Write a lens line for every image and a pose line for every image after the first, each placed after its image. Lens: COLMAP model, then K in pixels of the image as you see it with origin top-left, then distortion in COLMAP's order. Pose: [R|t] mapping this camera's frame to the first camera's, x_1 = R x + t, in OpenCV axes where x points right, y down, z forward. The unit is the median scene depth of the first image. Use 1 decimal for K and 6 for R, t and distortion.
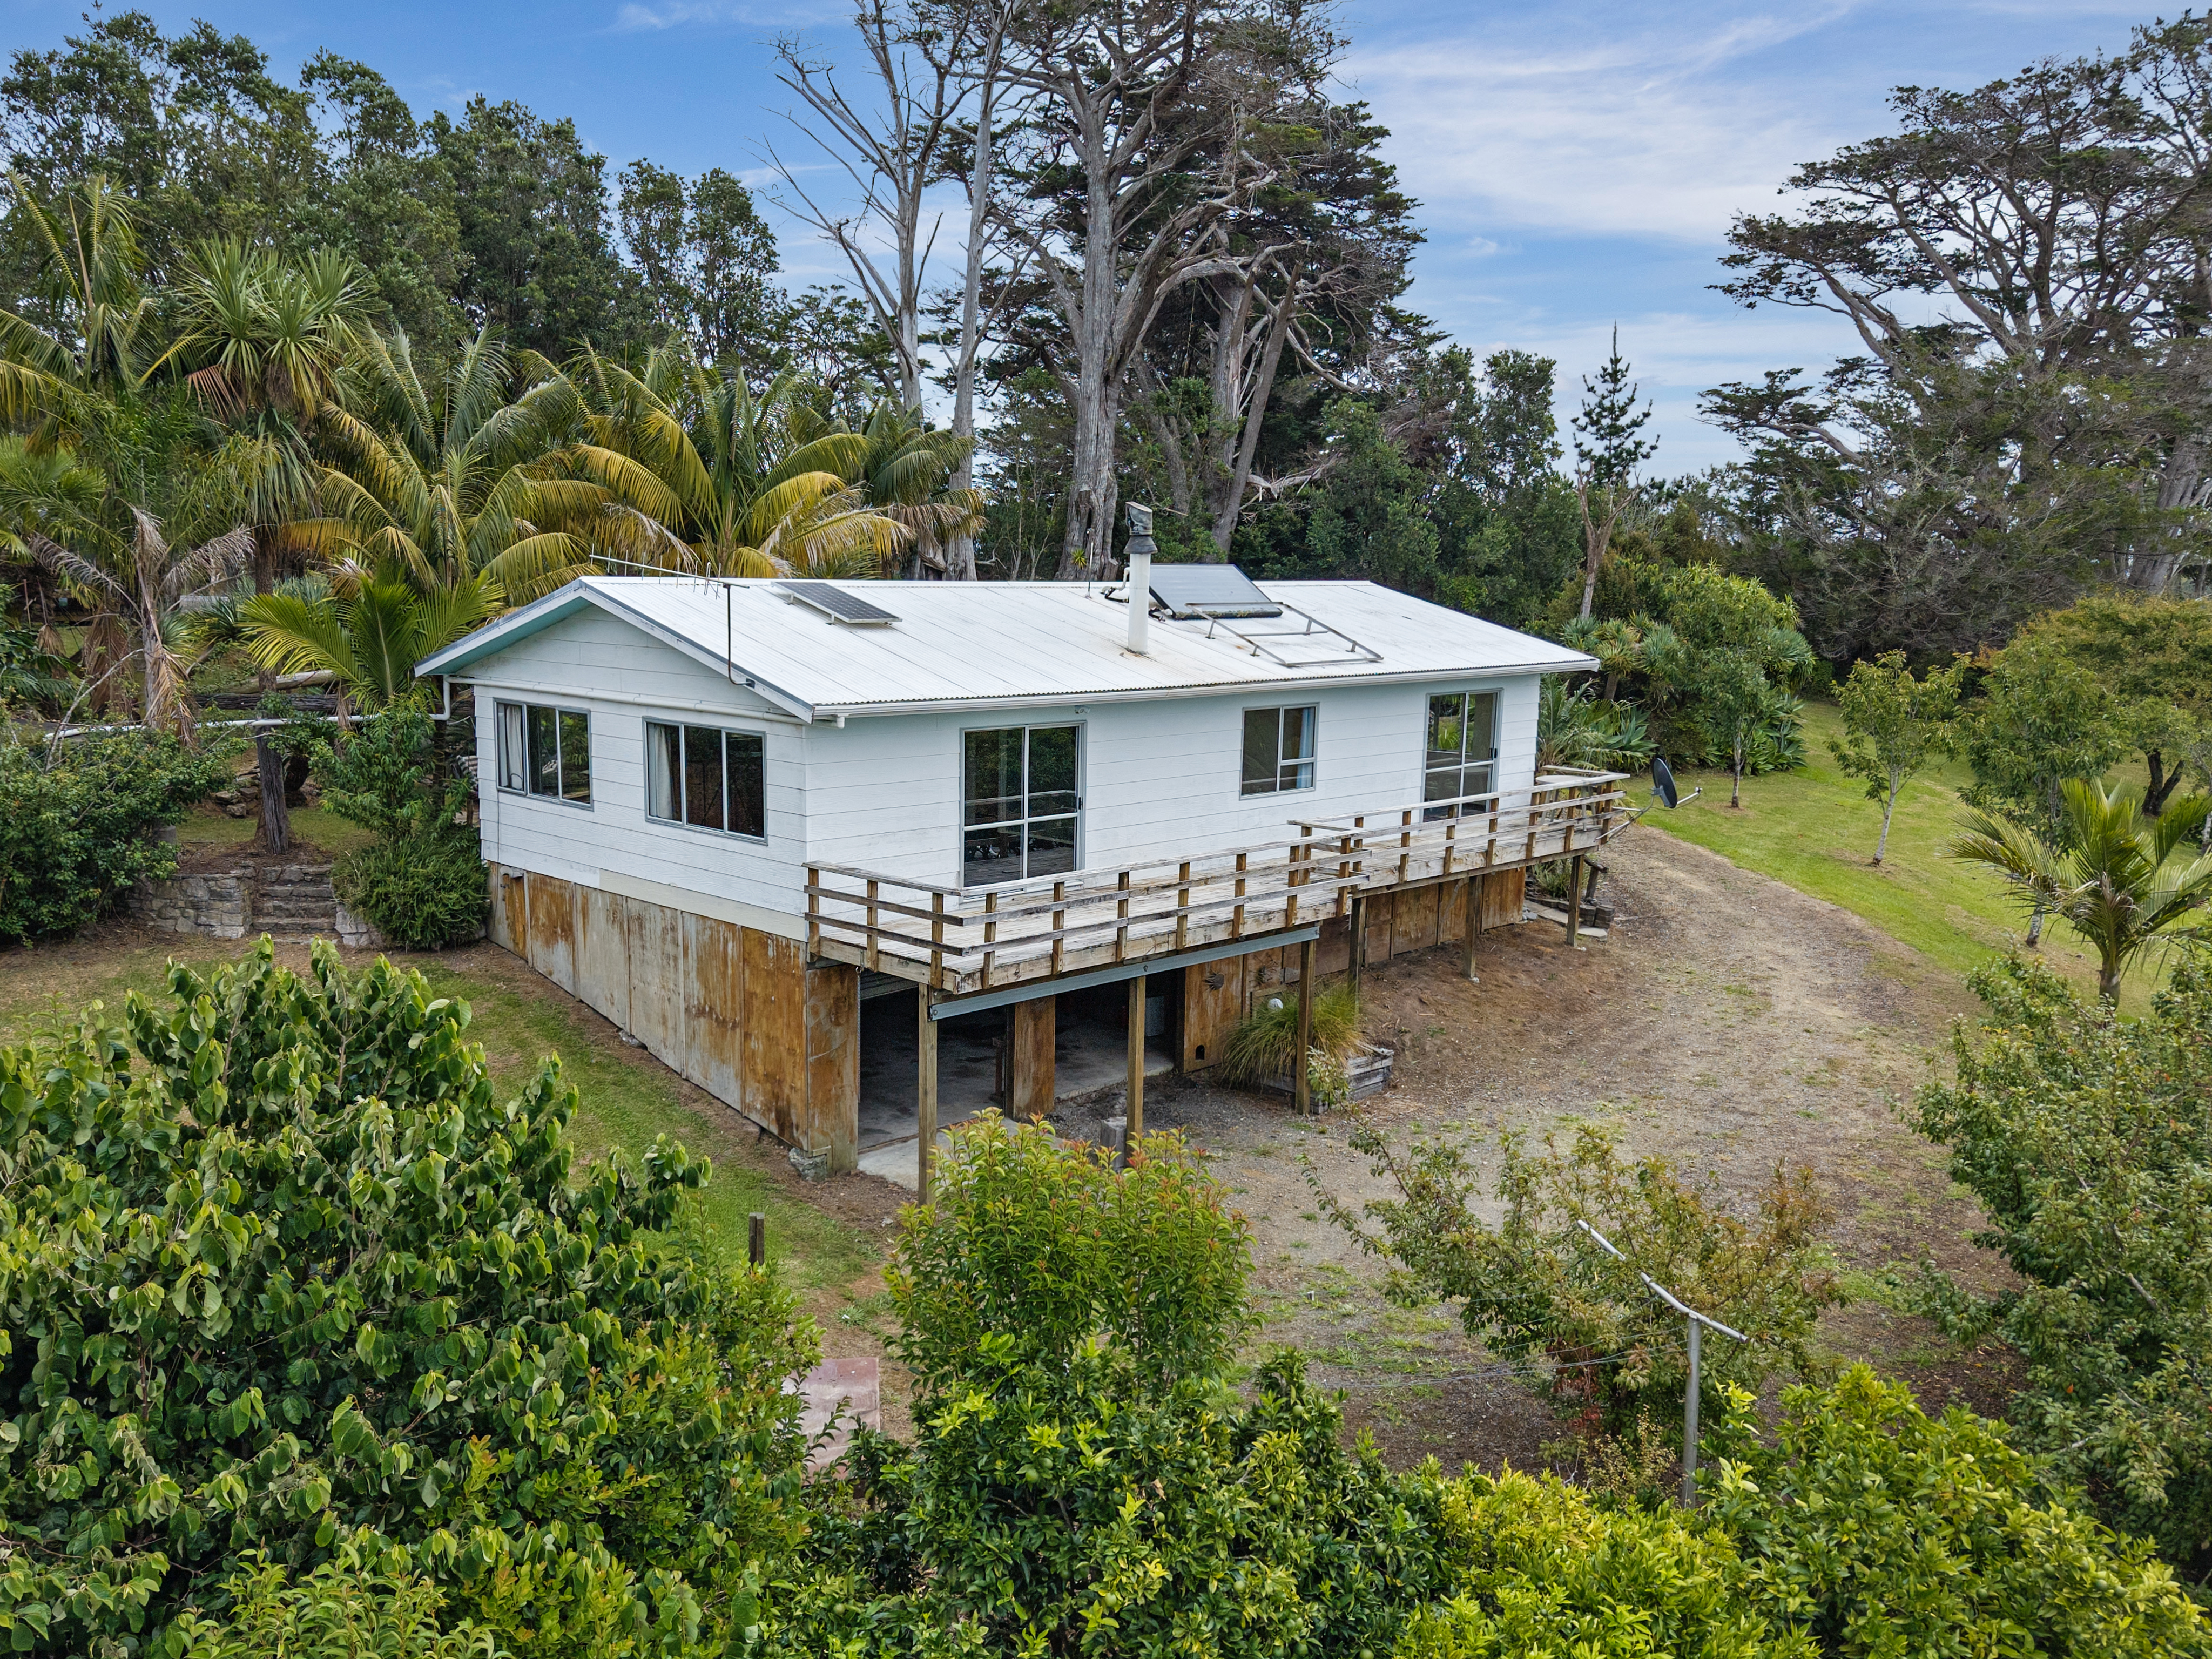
lens RADIAL K [[1924.6, 0, 1058.2], [0, 1924.6, 830.0], [0, 0, 1]] dist [0.194665, -0.464036]
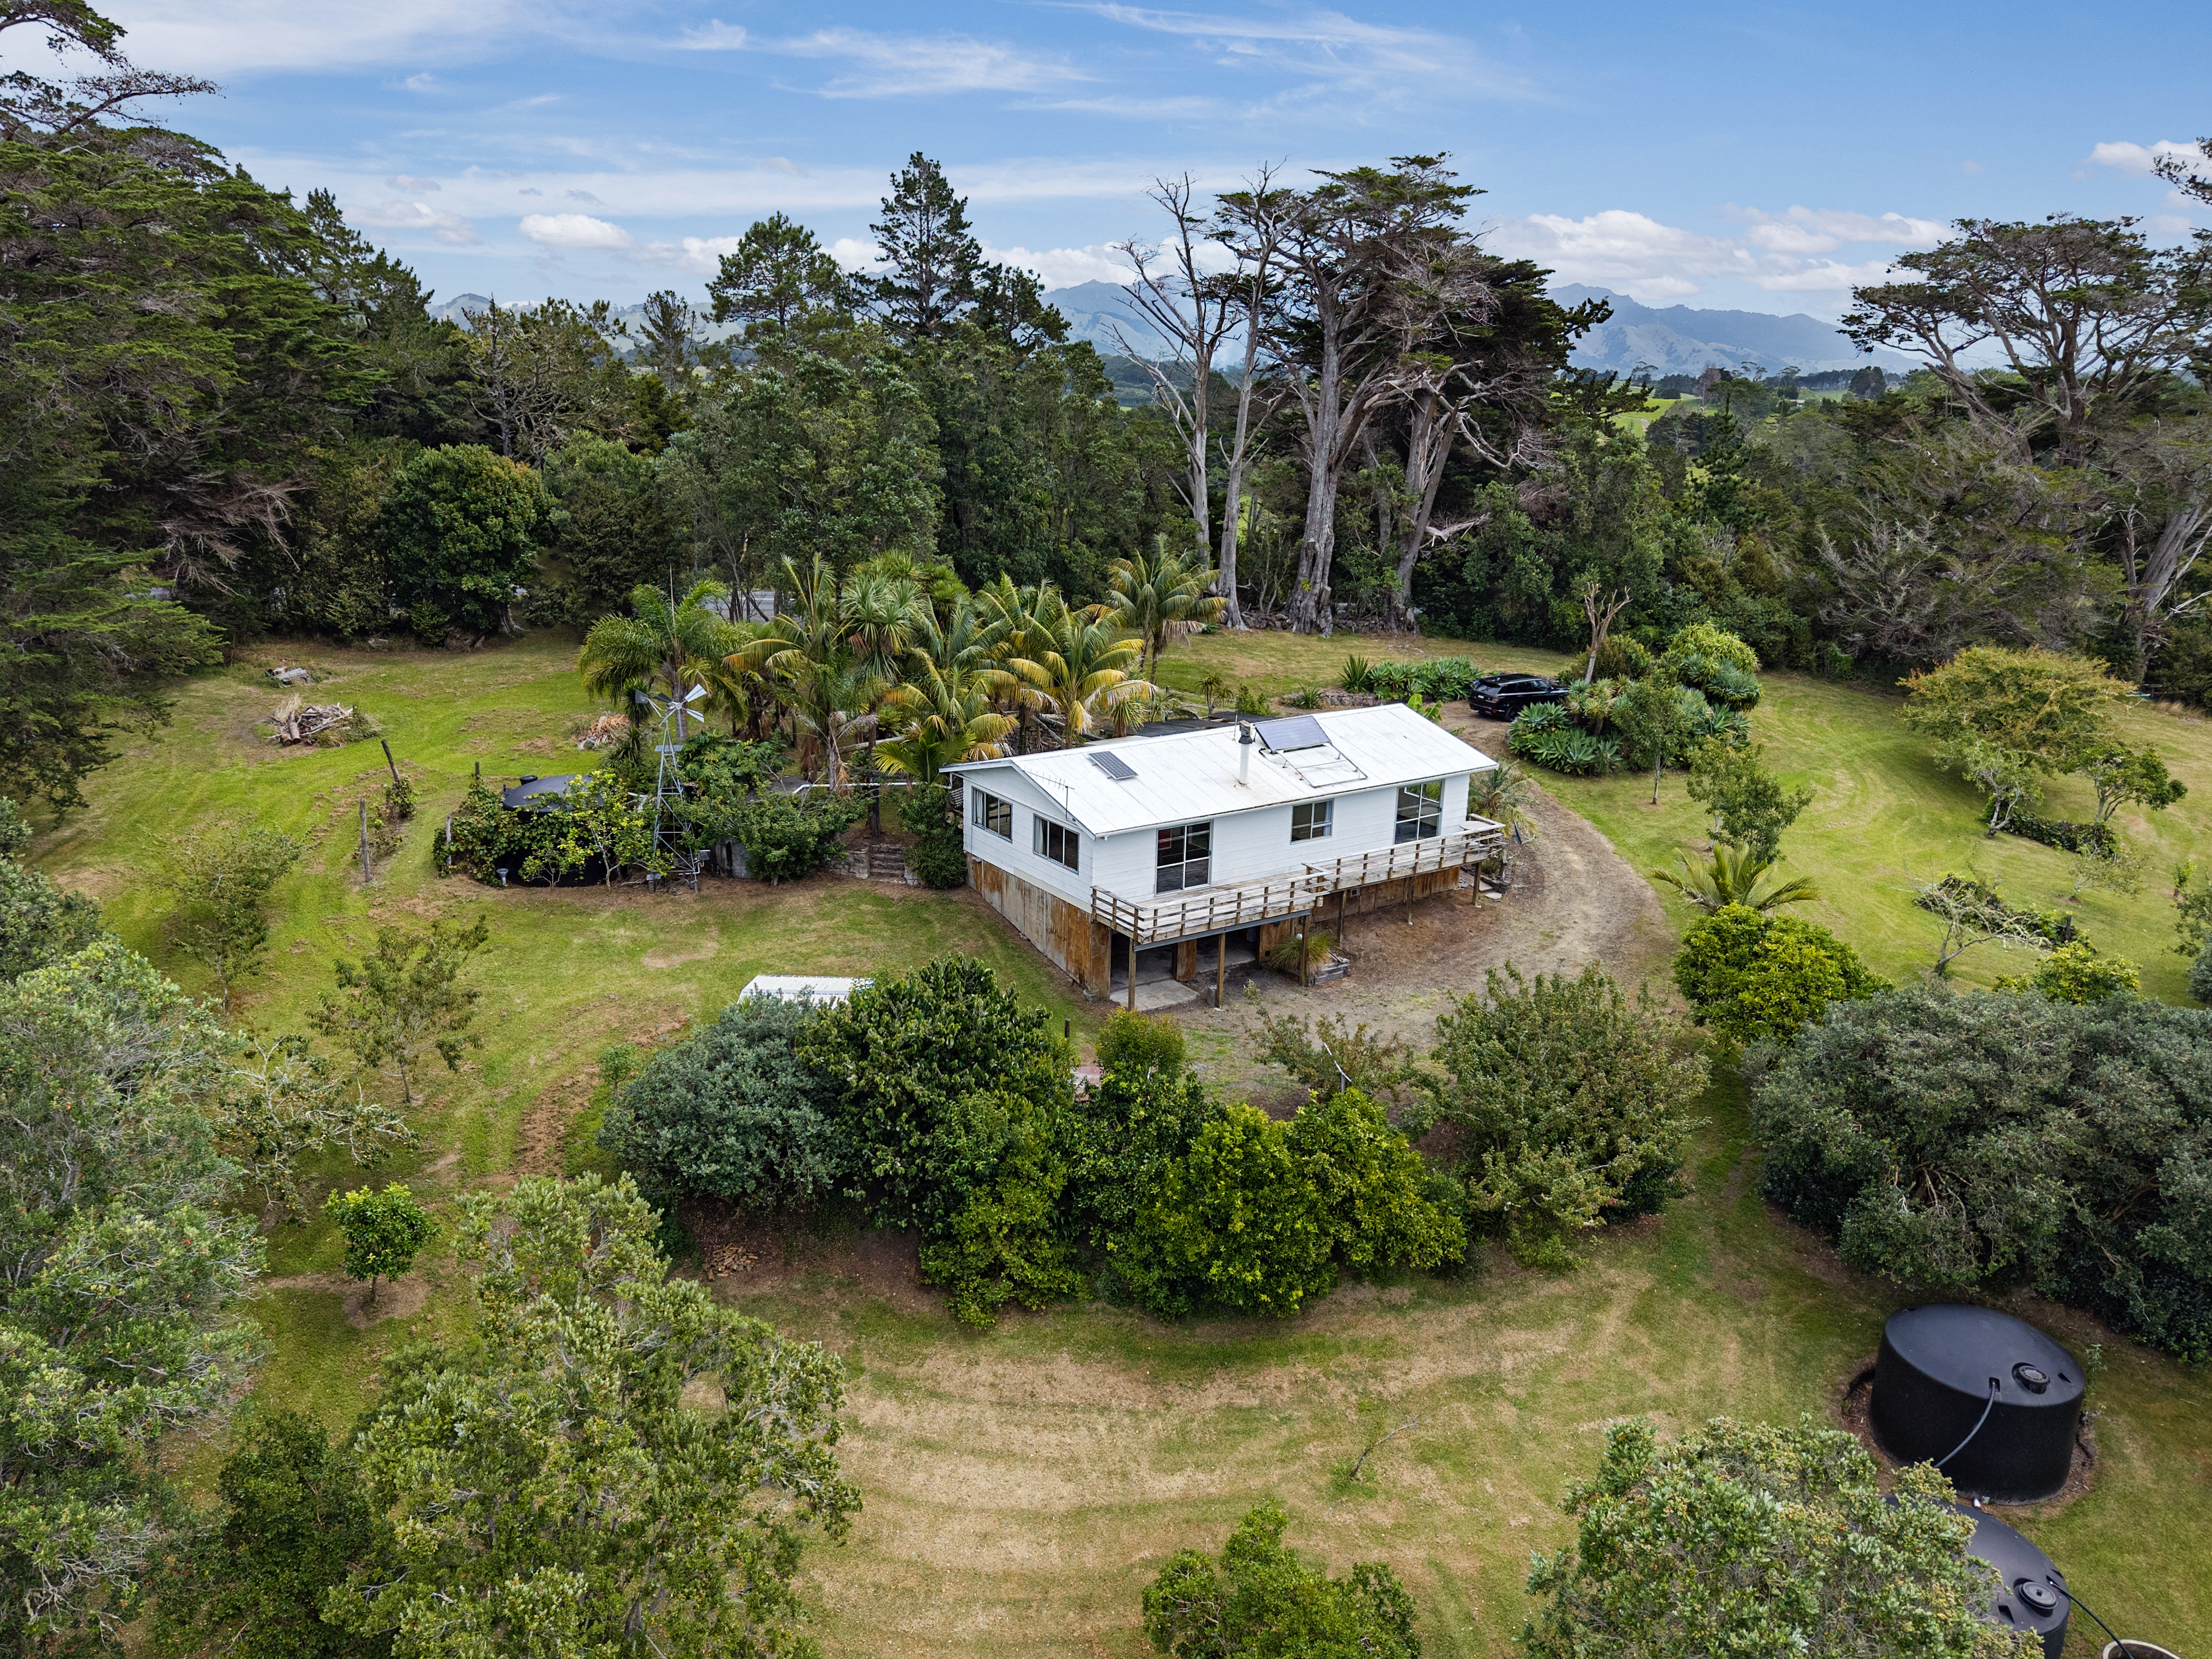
lens RADIAL K [[1924.6, 0, 1058.2], [0, 1924.6, 830.0], [0, 0, 1]] dist [0.194665, -0.464036]
pose [[0.982448, 0.058690, -0.177064, 0.248663], [-0.035317, 0.990570, 0.132379, -0.353486], [0.183163, -0.123802, 0.975256, -1.365258]]
